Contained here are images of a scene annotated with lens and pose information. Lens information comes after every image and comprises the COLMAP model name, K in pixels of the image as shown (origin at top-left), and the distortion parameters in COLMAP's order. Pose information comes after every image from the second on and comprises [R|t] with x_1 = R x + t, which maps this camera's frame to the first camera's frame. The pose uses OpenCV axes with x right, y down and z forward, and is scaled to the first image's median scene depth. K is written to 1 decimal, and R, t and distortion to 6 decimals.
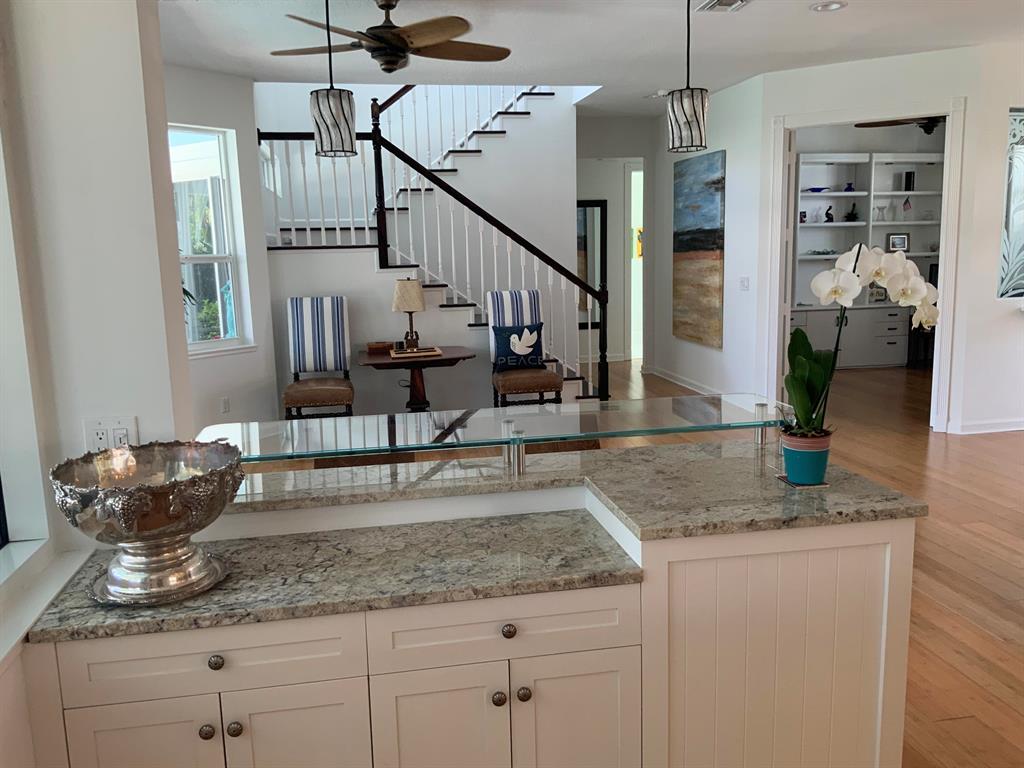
lens RADIAL K [[852.7, 0, 511.8], [0, 852.7, 378.9], [0, 0, 1]] dist [0.089322, -0.148680]
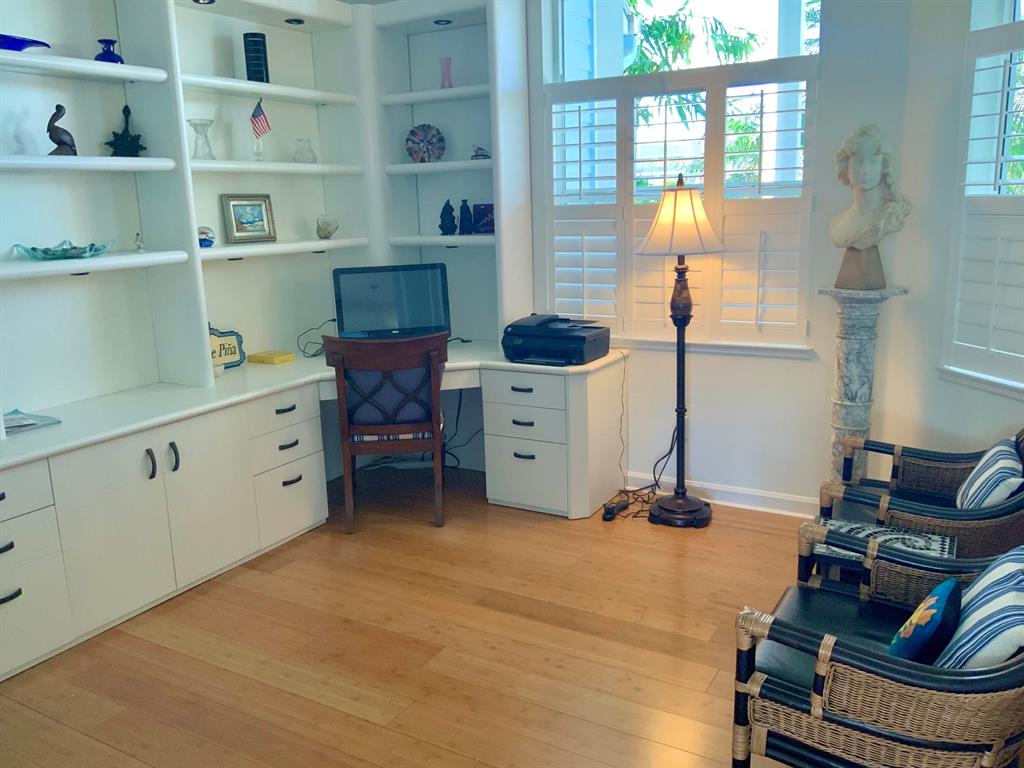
lens RADIAL K [[852.7, 0, 511.5], [0, 852.7, 385.9], [0, 0, 1]] dist [0.089322, -0.148680]
pose [[0.649019, -0.160354, 0.743681, 0.222301], [0.124861, 0.986730, 0.103793, -0.109494], [-0.750456, 0.025493, 0.660428, 0.661513]]
